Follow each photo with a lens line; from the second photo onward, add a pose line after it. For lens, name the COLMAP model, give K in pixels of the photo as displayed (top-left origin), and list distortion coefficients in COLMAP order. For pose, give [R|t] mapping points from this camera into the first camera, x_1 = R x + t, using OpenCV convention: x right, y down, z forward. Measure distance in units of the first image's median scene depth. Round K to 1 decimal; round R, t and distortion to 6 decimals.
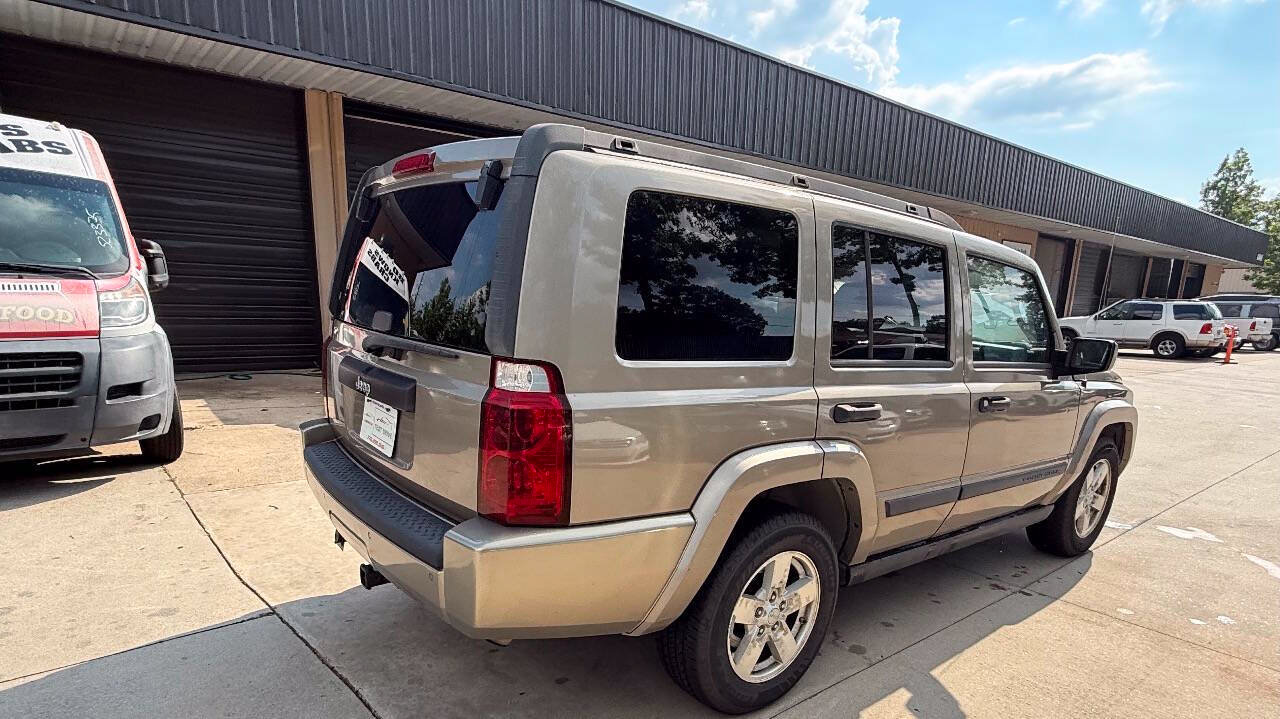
lens RADIAL K [[717.1, 0, 615.1], [0, 717.1, 463.1], [0, 0, 1]] dist [0.002272, -0.000303]
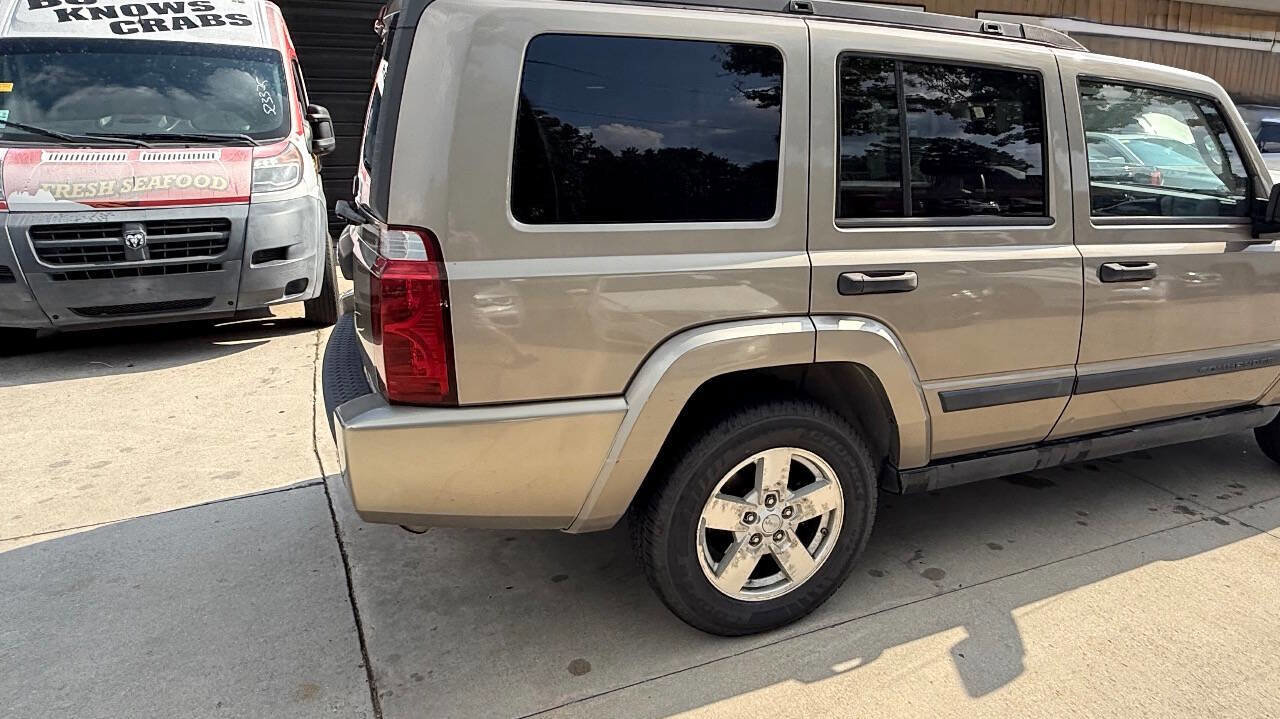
lens RADIAL K [[821.8, 0, 719.0], [0, 821.8, 327.5], [0, 0, 1]] dist [-0.003135, 0.004024]
pose [[0.971078, 0.019095, -0.237996, 0.336795], [-0.020865, 0.999770, -0.004918, -0.009758], [0.237847, 0.009742, 0.971254, 0.039652]]
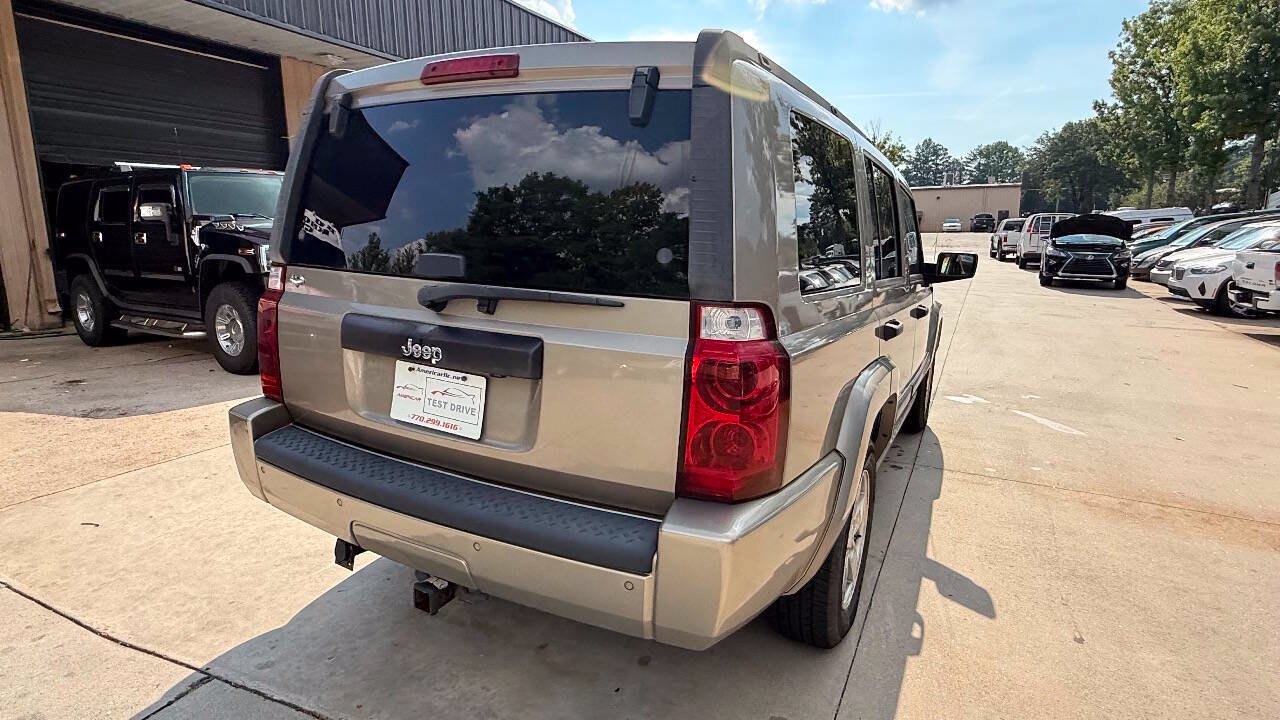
lens RADIAL K [[676.4, 0, 639.5], [0, 676.4, 353.1], [0, 0, 1]] dist [0.002085, -0.000135]
pose [[0.908143, -0.100201, 0.406492, -0.355444], [0.116675, 0.993043, -0.015875, -0.054956], [-0.402074, 0.061844, 0.913516, 0.207392]]
